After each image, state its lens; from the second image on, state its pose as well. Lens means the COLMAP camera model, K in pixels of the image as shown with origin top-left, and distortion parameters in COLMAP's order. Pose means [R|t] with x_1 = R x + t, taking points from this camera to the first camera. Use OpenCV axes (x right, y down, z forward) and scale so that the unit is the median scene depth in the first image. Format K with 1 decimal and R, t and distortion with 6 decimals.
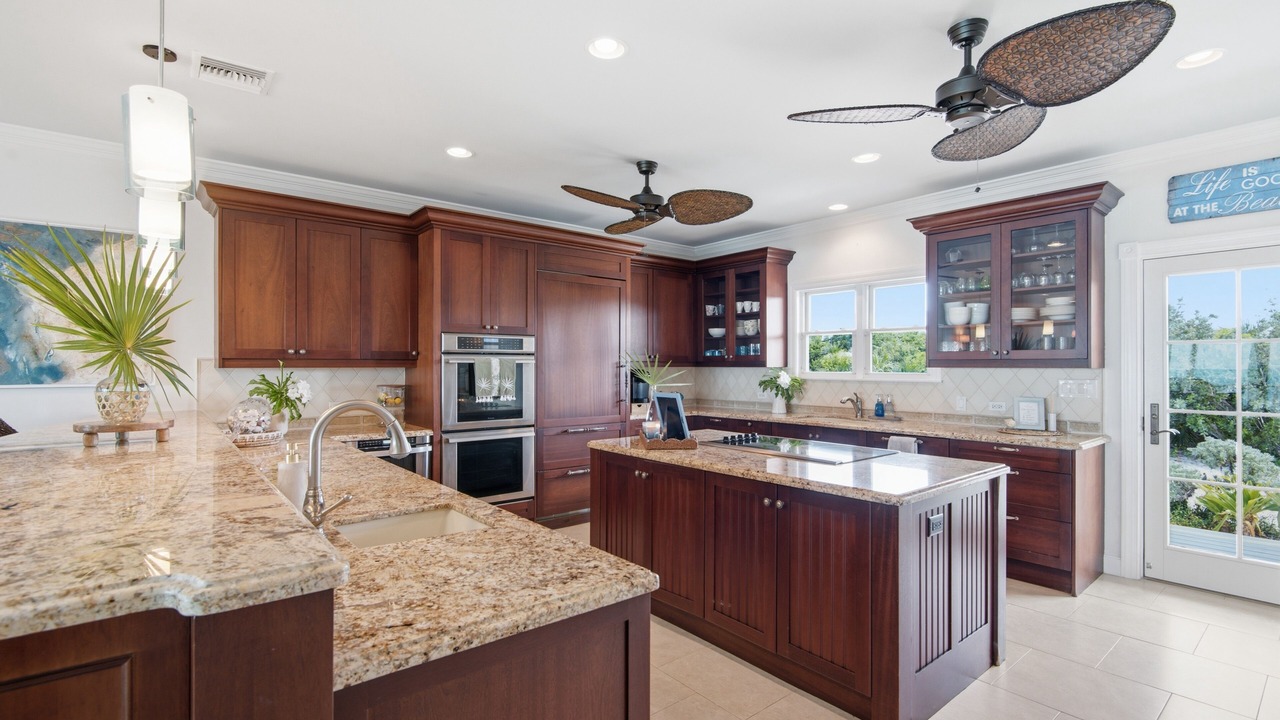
lens RADIAL K [[589.0, 0, 643.1], [0, 589.0, 364.2], [0, 0, 1]] dist [0.003521, -0.004845]
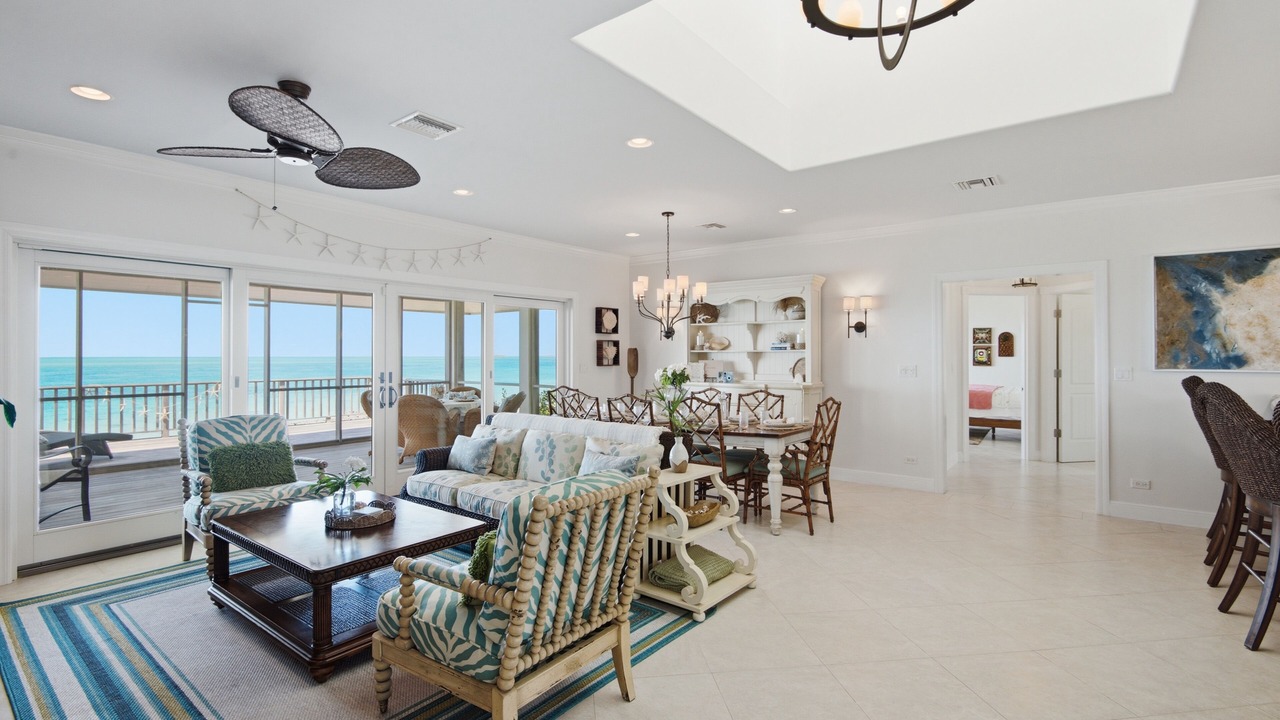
lens RADIAL K [[589.0, 0, 636.1], [0, 589.0, 353.1], [0, 0, 1]] dist [0.003521, -0.004845]
pose [[0.237307, -0.003012, -0.971430, -0.026398], [0.005230, 0.999985, -0.001823, -0.006701], [0.971421, -0.004648, 0.237319, -0.512722]]
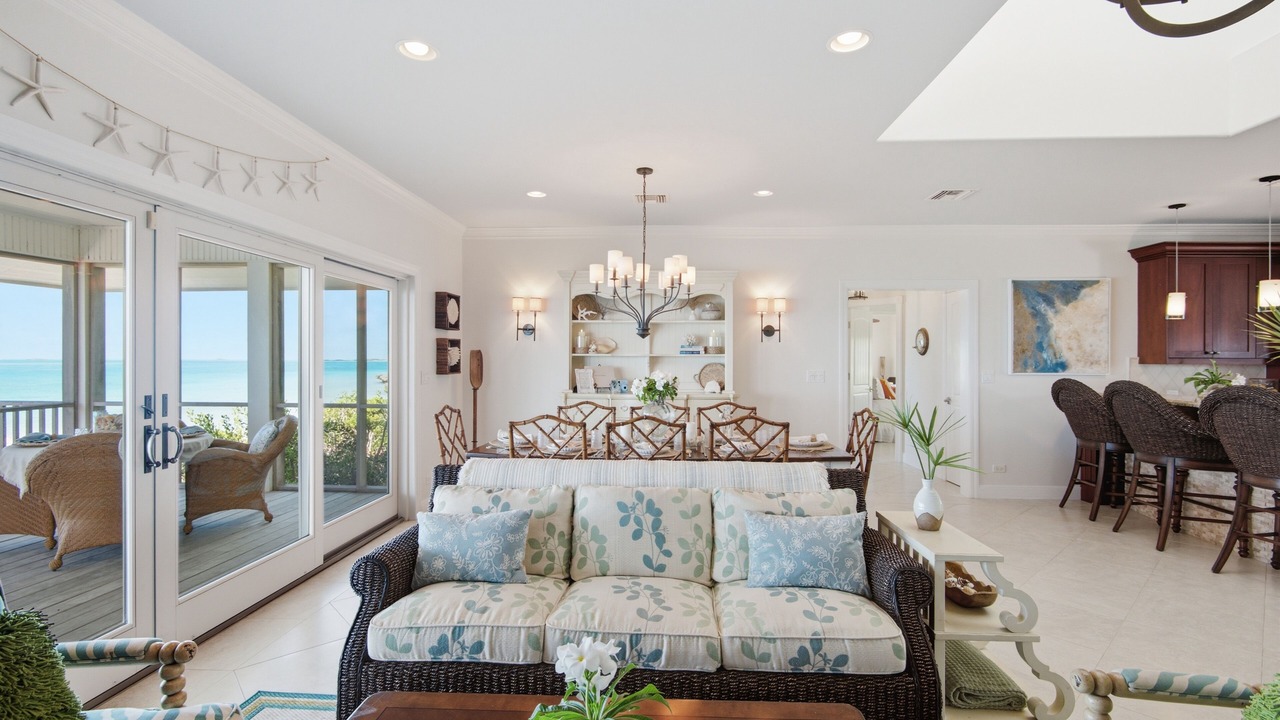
lens RADIAL K [[589.0, 0, 647.9], [0, 589.0, 360.0], [0, 0, 1]] dist [0.003521, -0.004845]
pose [[0.757085, 0.002452, -0.653312, -0.639005], [-0.000217, 0.999994, 0.003502, -0.007360], [0.653317, -0.002510, 0.757080, -0.869161]]
